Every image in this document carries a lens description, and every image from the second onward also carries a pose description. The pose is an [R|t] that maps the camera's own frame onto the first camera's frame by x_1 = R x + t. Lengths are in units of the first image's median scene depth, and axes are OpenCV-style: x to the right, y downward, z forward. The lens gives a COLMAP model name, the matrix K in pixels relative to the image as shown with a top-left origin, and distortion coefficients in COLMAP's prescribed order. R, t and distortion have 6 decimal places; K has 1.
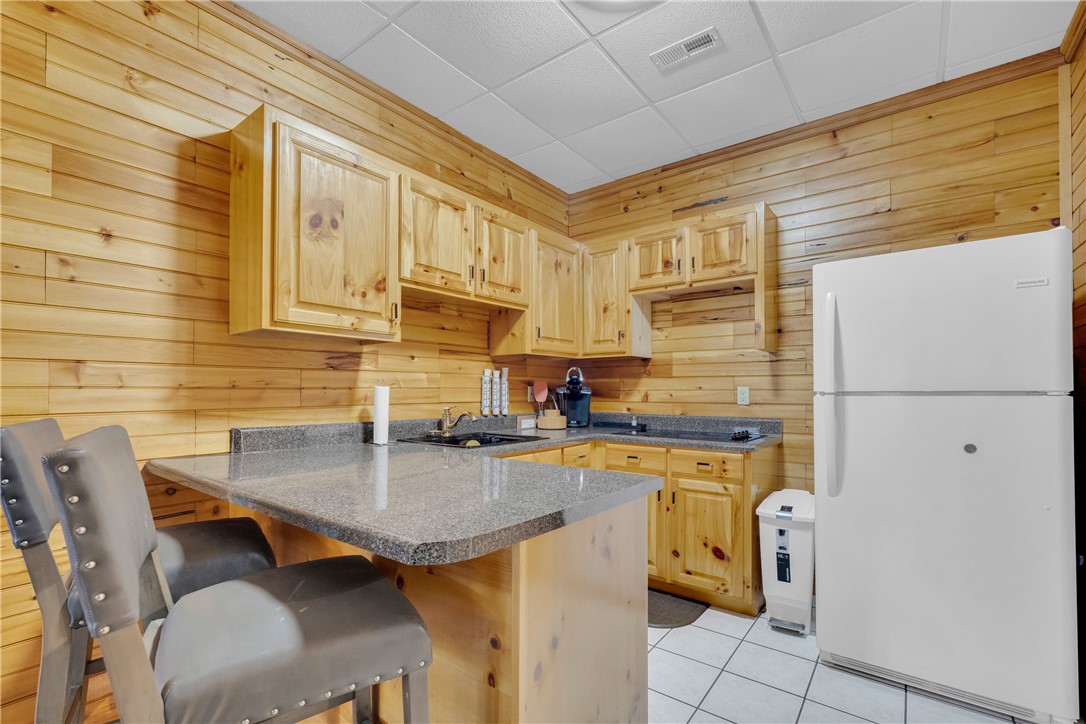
lens RADIAL K [[469.5, 0, 556.6], [0, 469.5, 382.8], [0, 0, 1]] dist [-0.000034, -0.000030]
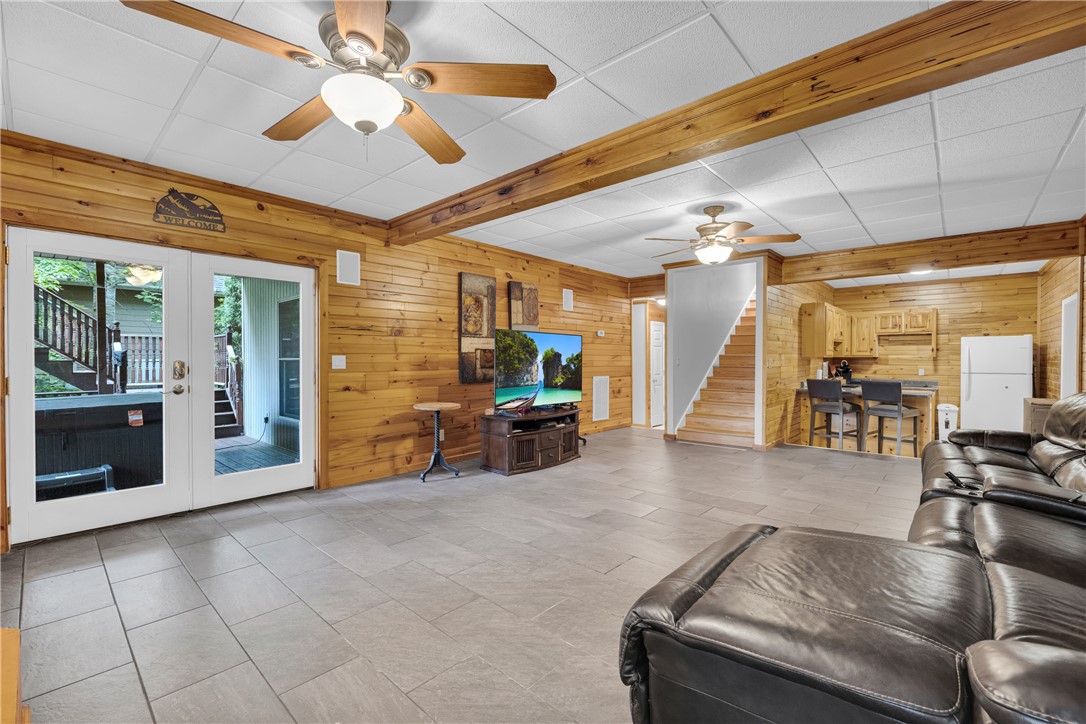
lens RADIAL K [[469.5, 0, 542.1], [0, 469.5, 362.7], [0, 0, 1]] dist [-0.000034, -0.000030]
pose [[0.995746, 0.005940, -0.091948, -1.620334], [-0.003707, 0.999695, 0.024427, -0.090012], [0.092065, -0.023982, 0.995464, -2.019288]]
